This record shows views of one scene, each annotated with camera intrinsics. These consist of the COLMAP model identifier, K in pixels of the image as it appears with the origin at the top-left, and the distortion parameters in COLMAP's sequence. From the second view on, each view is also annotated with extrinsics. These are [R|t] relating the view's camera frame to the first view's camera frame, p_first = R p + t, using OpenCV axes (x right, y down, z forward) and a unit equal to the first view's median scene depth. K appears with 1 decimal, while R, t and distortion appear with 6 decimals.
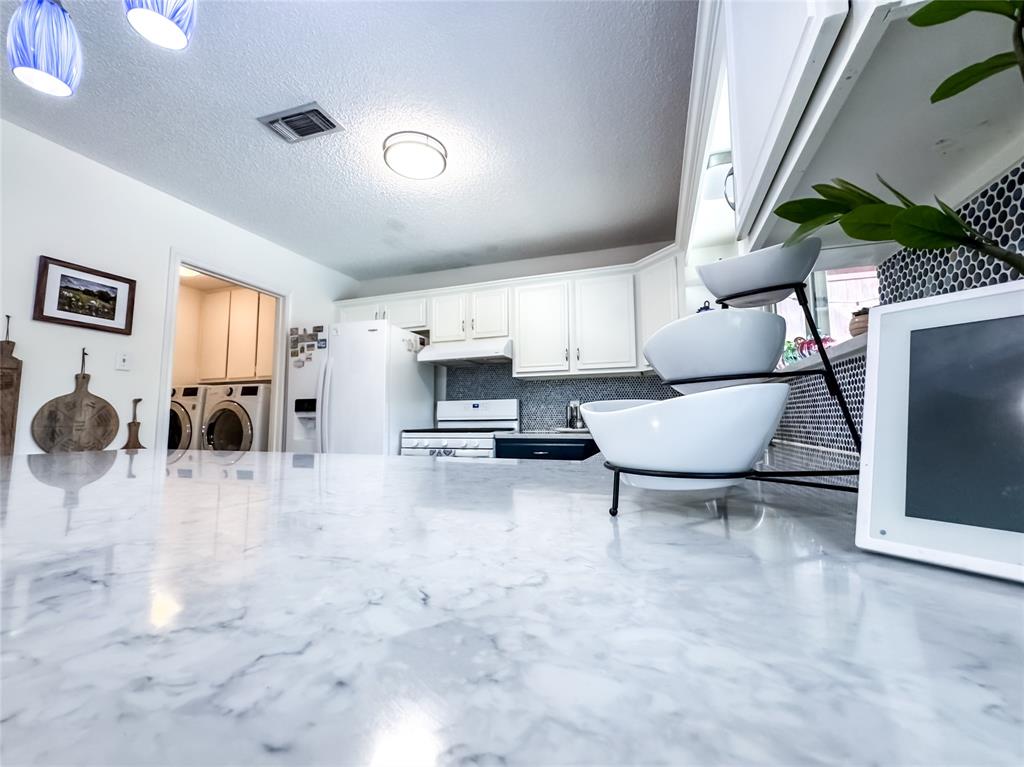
lens RADIAL K [[412.7, 0, 512.0], [0, 412.7, 383.5], [0, 0, 1]] dist [0.000727, -0.000104]
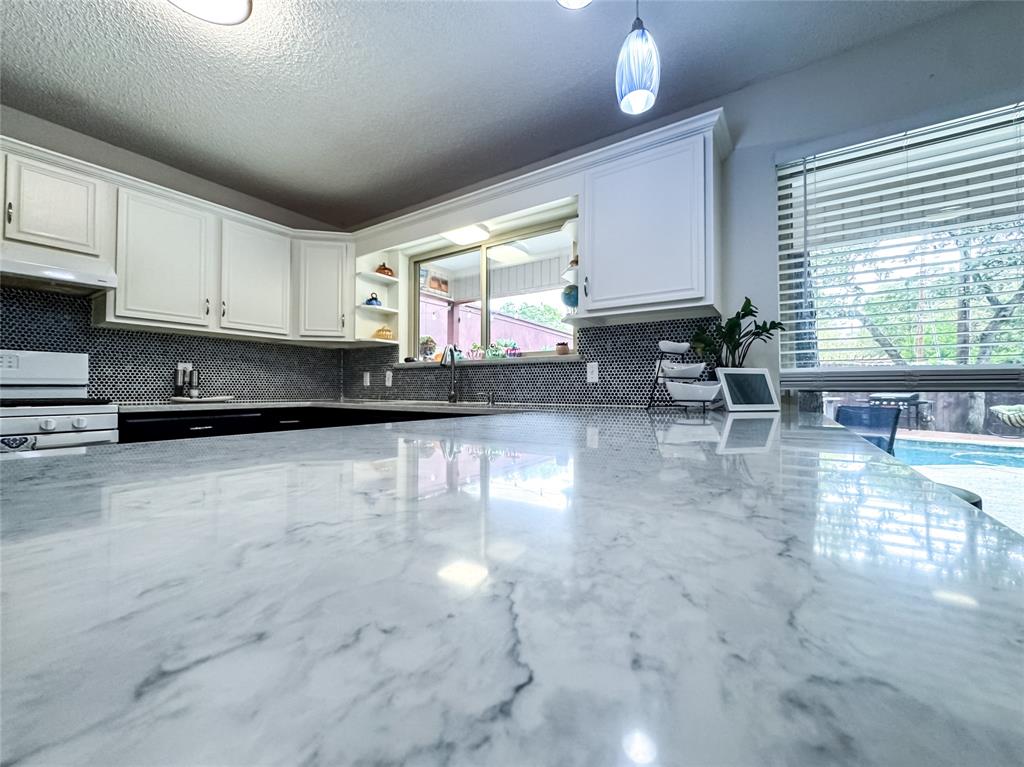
lens RADIAL K [[412.7, 0, 512.0], [0, 412.7, 383.5], [0, 0, 1]] dist [0.000727, -0.000104]
pose [[0.242316, 0.015446, 0.970074, -0.526854], [-0.090522, 0.995872, 0.006755, 0.021935], [-0.965965, -0.089450, 0.242714, 0.221496]]
